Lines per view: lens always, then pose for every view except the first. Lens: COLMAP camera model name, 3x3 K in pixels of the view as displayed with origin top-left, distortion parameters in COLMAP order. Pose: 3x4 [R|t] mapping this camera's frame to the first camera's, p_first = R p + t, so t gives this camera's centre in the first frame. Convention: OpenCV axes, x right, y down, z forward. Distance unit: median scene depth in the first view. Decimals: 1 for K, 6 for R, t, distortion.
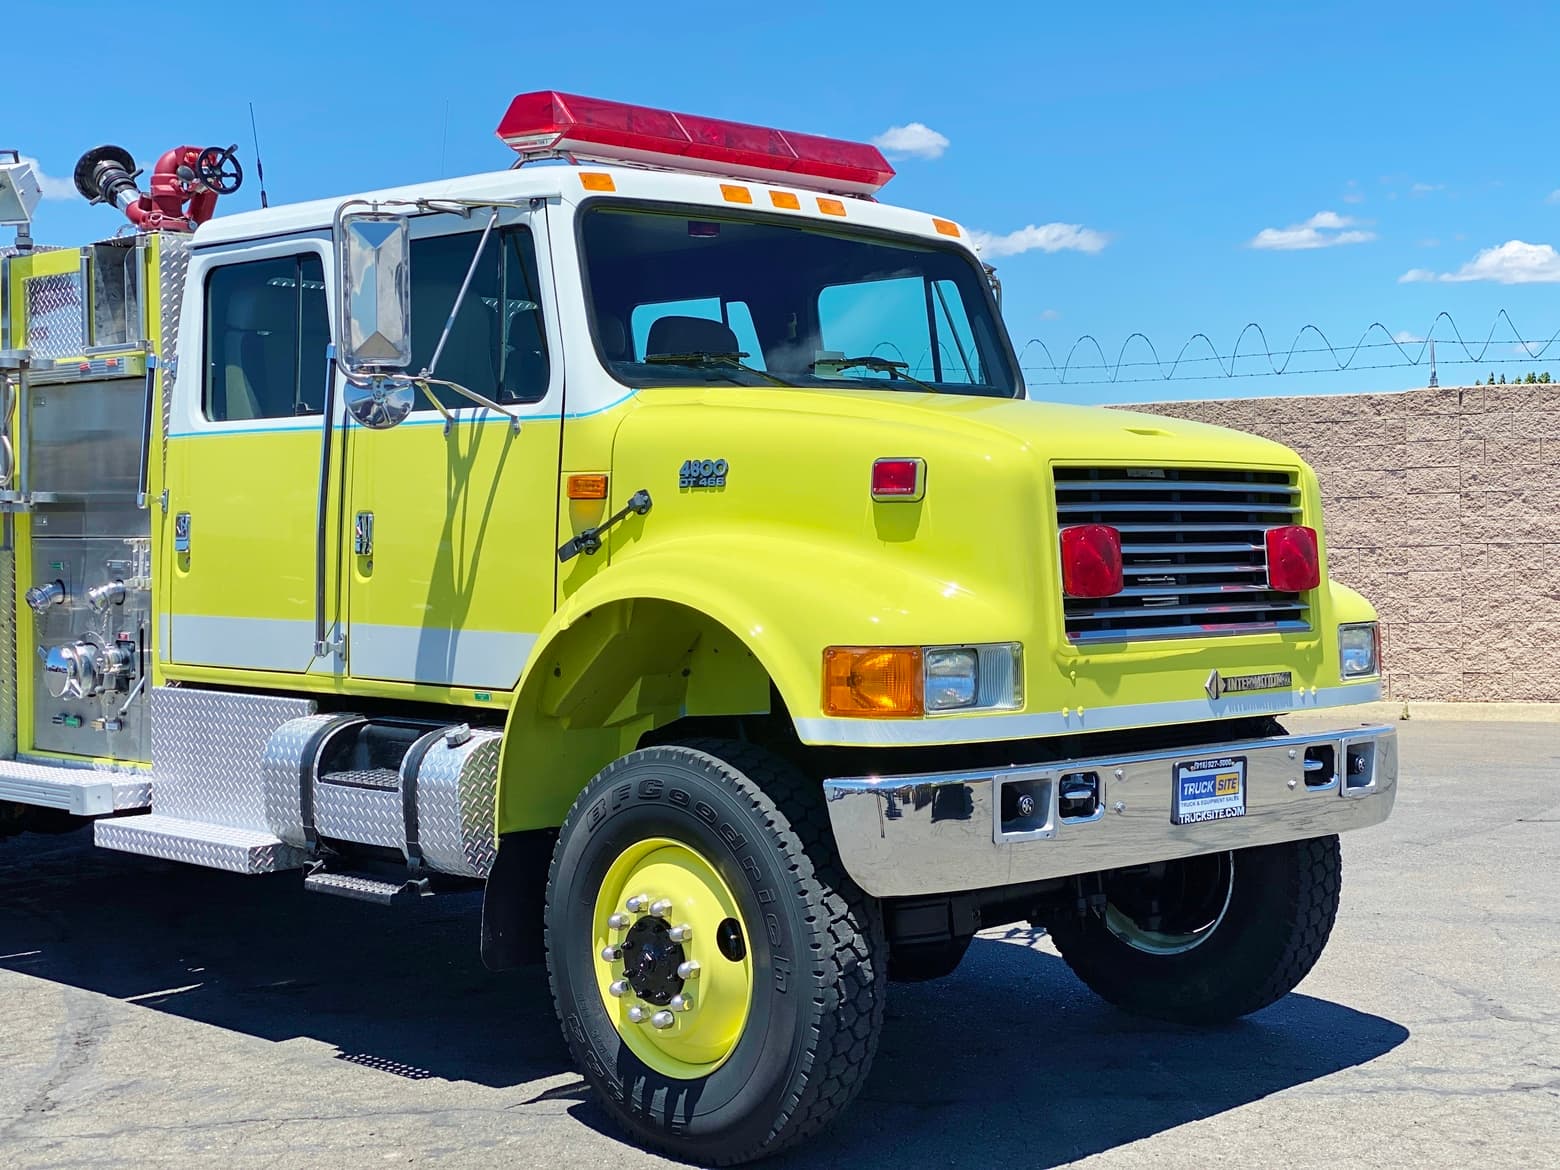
lens RADIAL K [[2394.2, 0, 770.3], [0, 2394.2, 598.2], [0, 0, 1]] dist [0.111028, 0.000000]
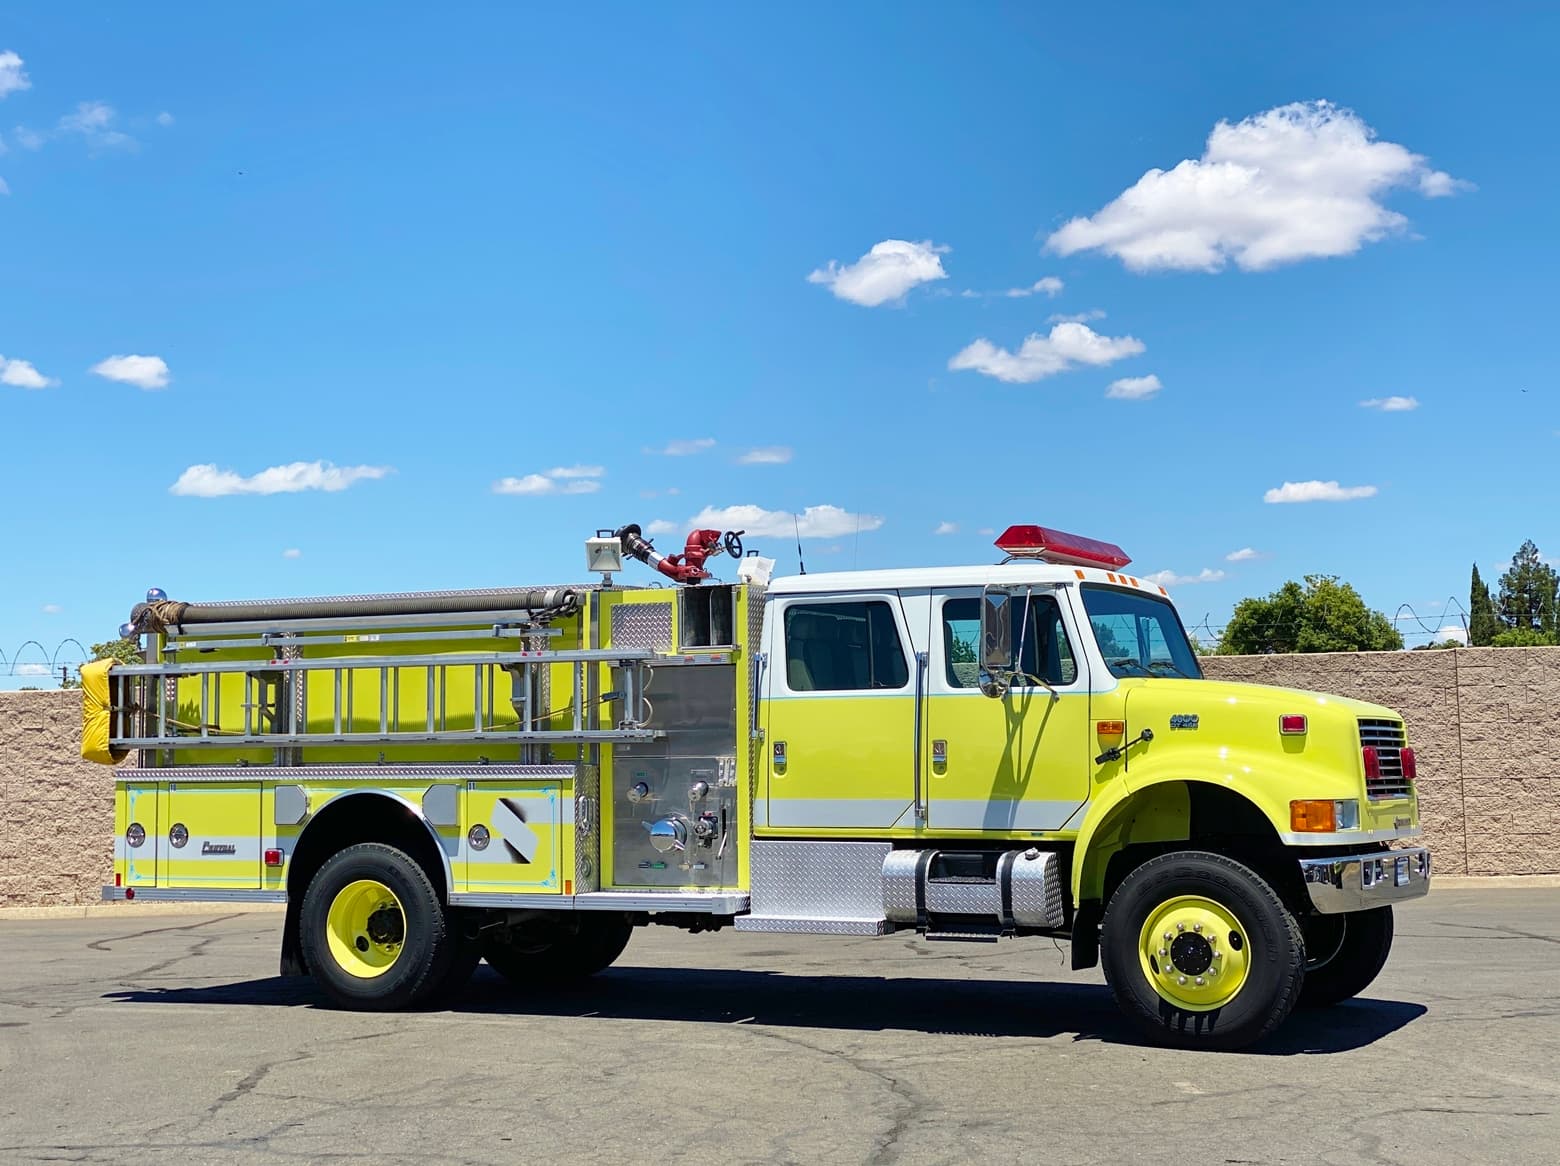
lens RADIAL K [[2394.2, 0, 780.0], [0, 2394.2, 589.6], [0, 0, 1]] dist [0.111028, 0.000000]
pose [[0.951332, 0.019930, 0.307522, -0.935913], [0.012560, 0.994570, -0.103314, 0.042369], [-0.307912, 0.102148, 0.945916, -0.818188]]
